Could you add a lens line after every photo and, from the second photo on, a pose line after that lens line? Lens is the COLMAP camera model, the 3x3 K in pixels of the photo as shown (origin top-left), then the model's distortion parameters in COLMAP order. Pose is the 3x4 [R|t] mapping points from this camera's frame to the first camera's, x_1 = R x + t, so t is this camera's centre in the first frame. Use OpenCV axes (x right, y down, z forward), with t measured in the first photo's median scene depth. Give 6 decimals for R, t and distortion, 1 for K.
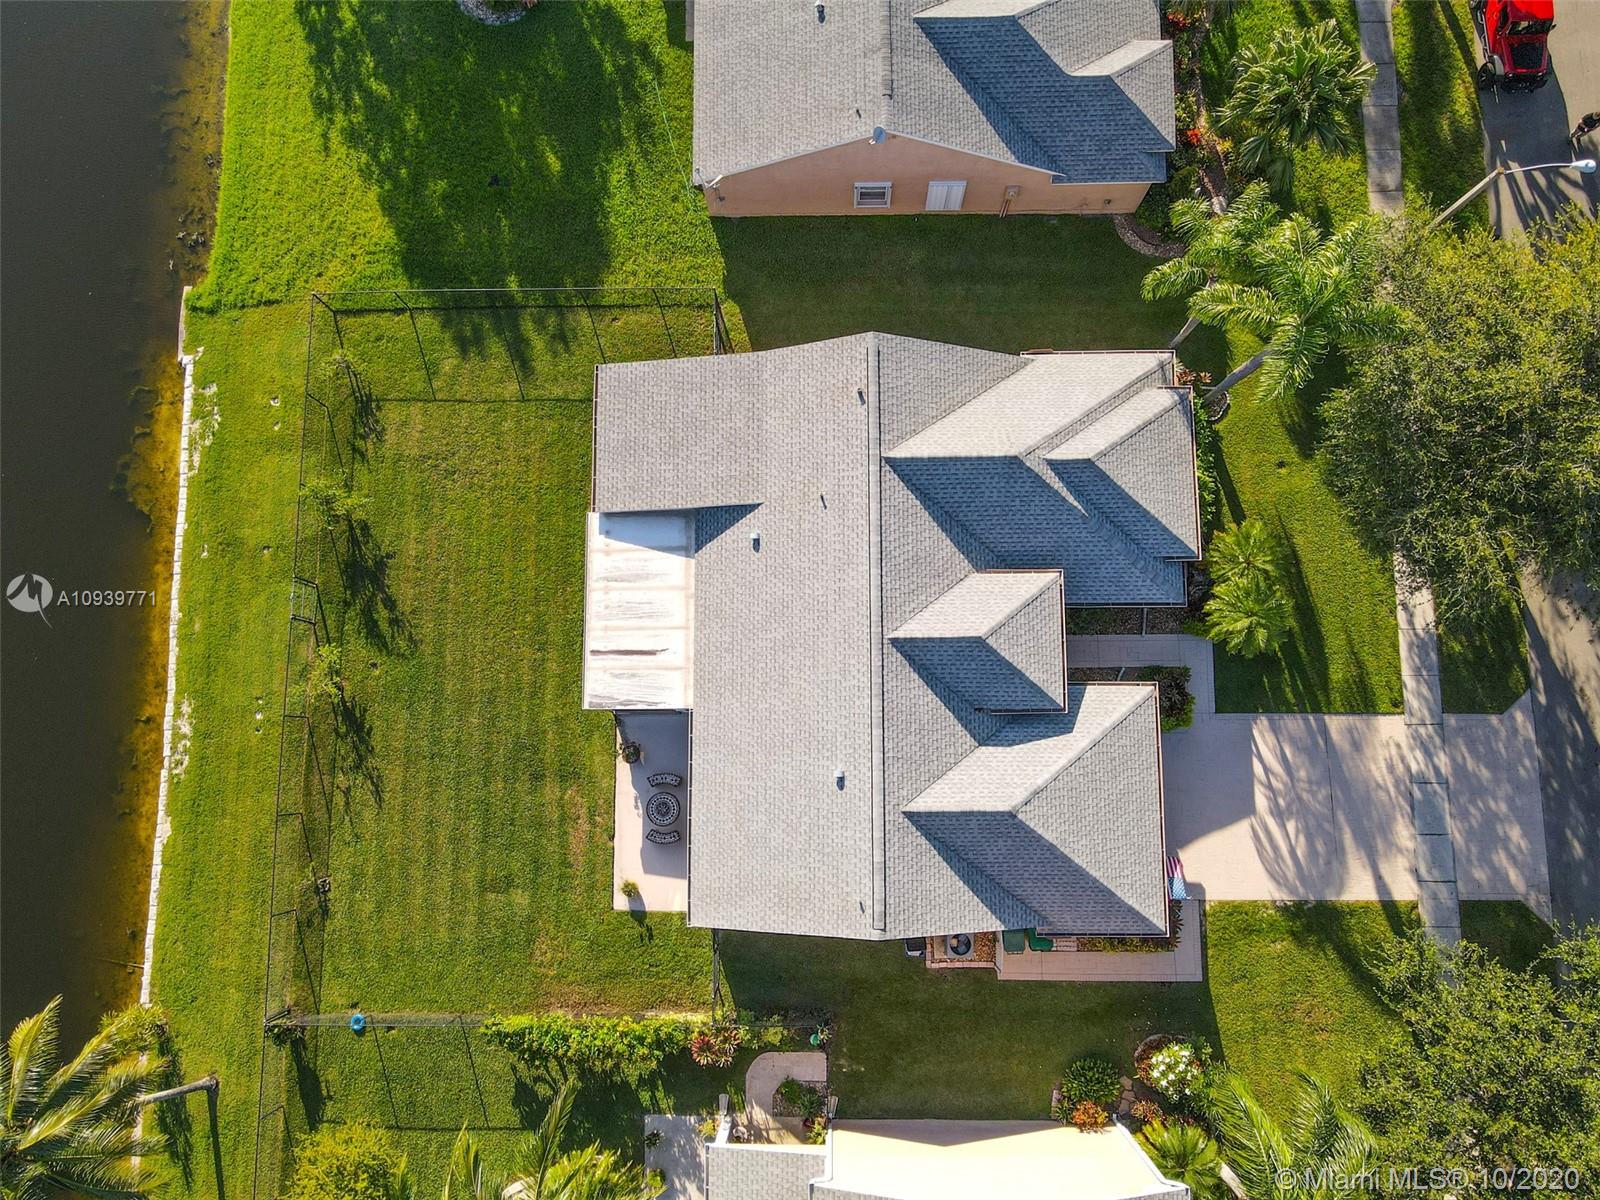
lens RADIAL K [[1162.9, 0, 811.0], [0, 1162.9, 608.4], [0, 0, 1]] dist [-0.004288, 0.021495]
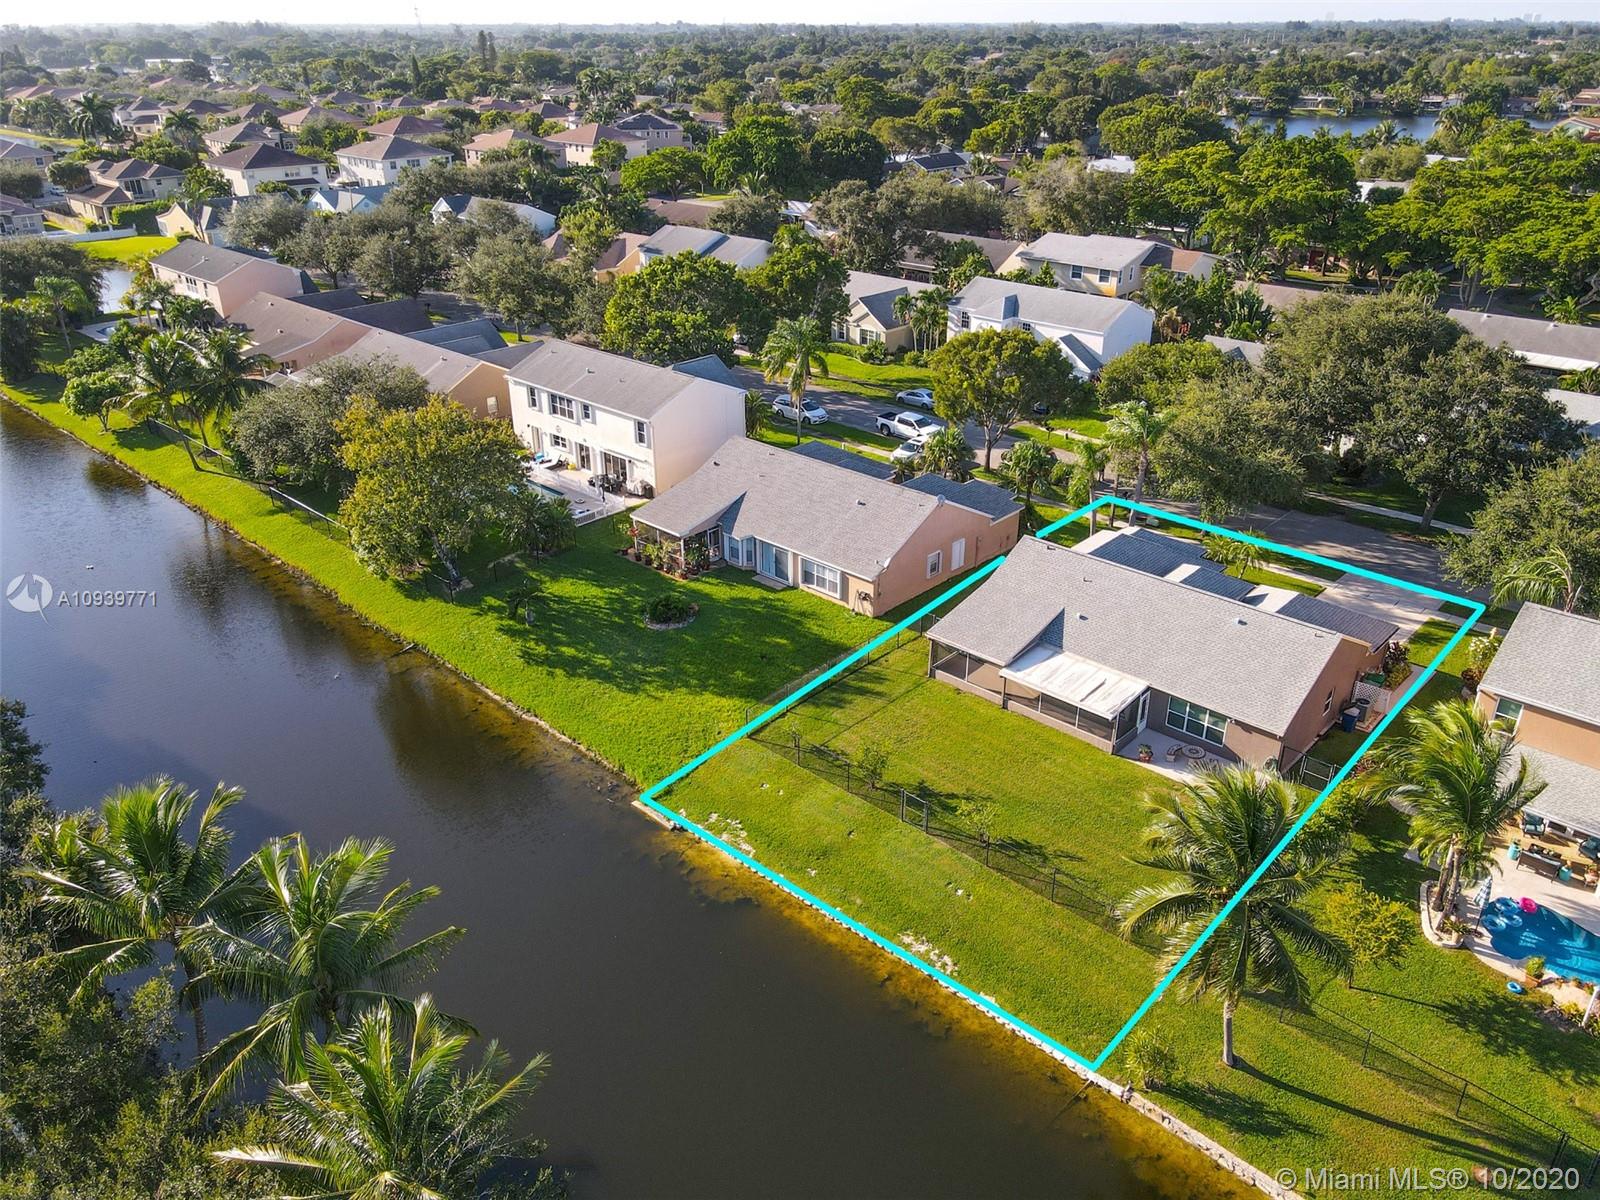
lens RADIAL K [[1162.9, 0, 811.0], [0, 1162.9, 608.4], [0, 0, 1]] dist [-0.004288, 0.021495]
pose [[0.678364, -0.311657, 0.665351, -1.338837], [0.726677, 0.418276, -0.544965, 0.533436], [-0.108458, 0.853180, 0.510217, 0.163979]]
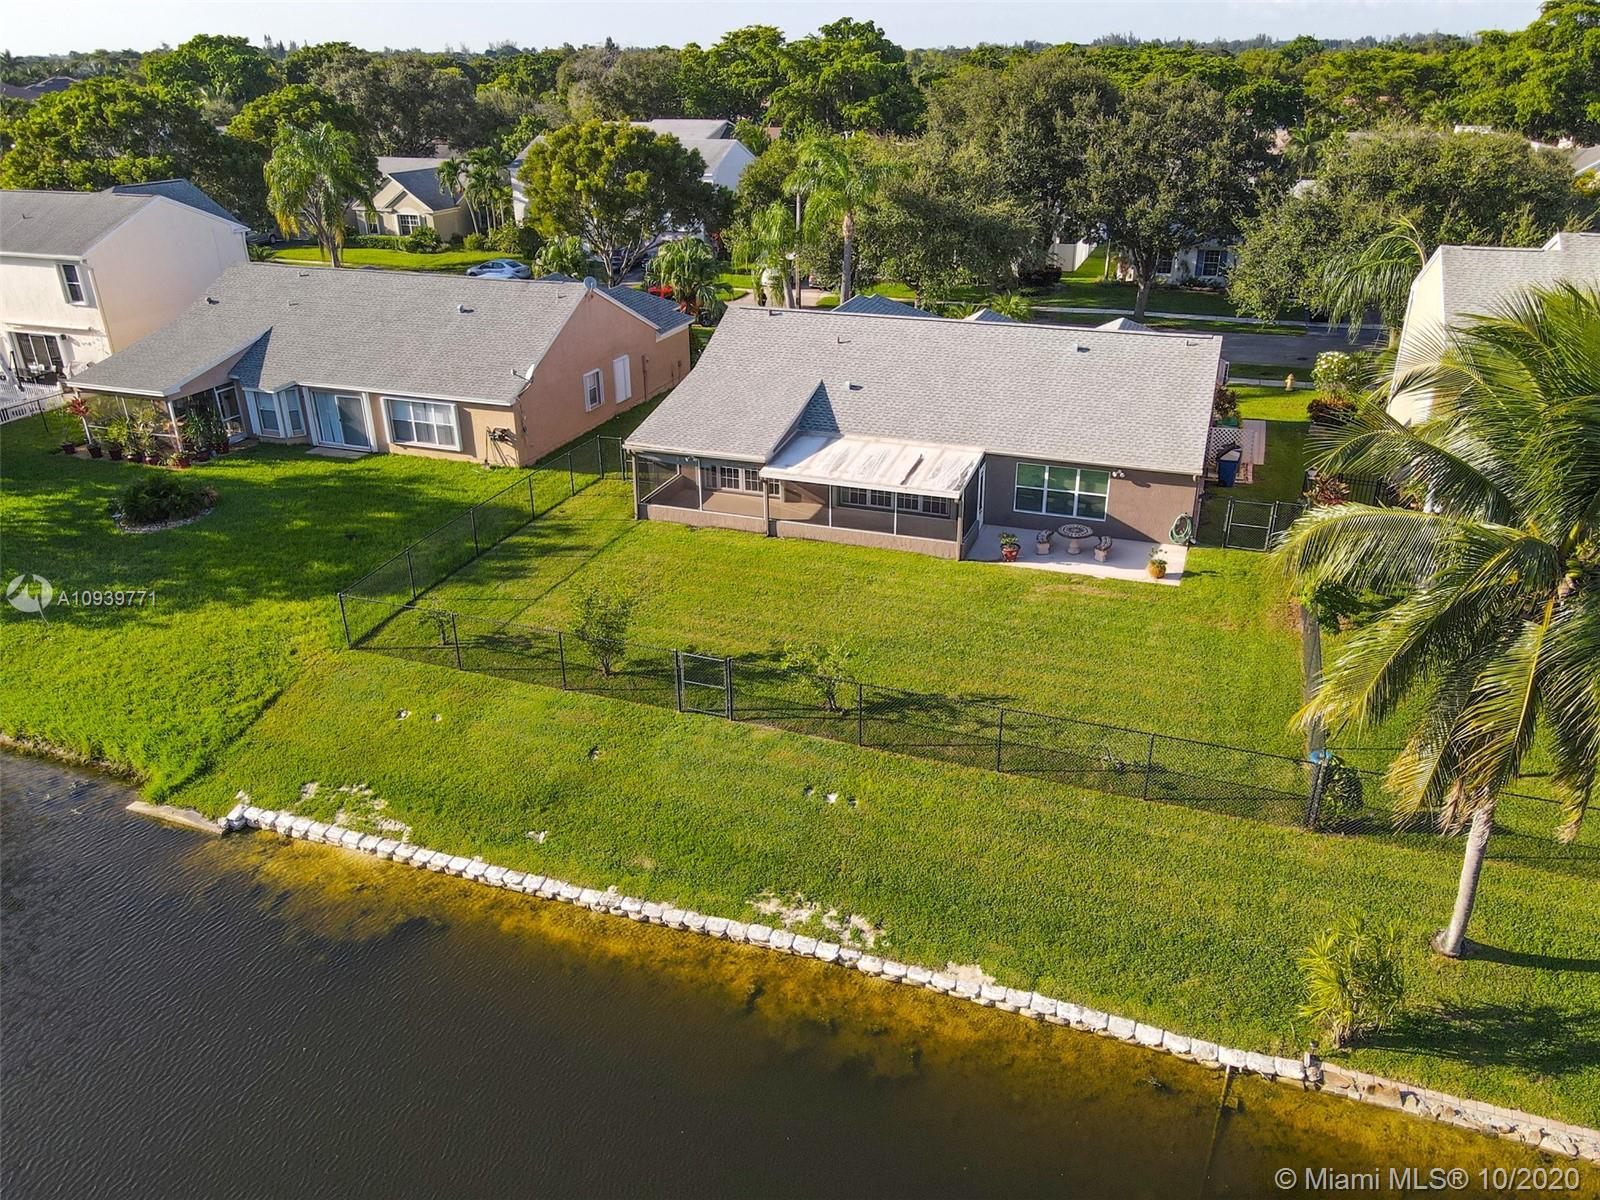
lens RADIAL K [[1162.9, 0, 811.0], [0, 1162.9, 608.4], [0, 0, 1]] dist [-0.004288, 0.021495]
pose [[0.338861, -0.388866, 0.856713, -1.025919], [0.932631, 0.258836, -0.251402, 0.224176], [-0.123987, 0.884187, 0.450378, 0.649992]]
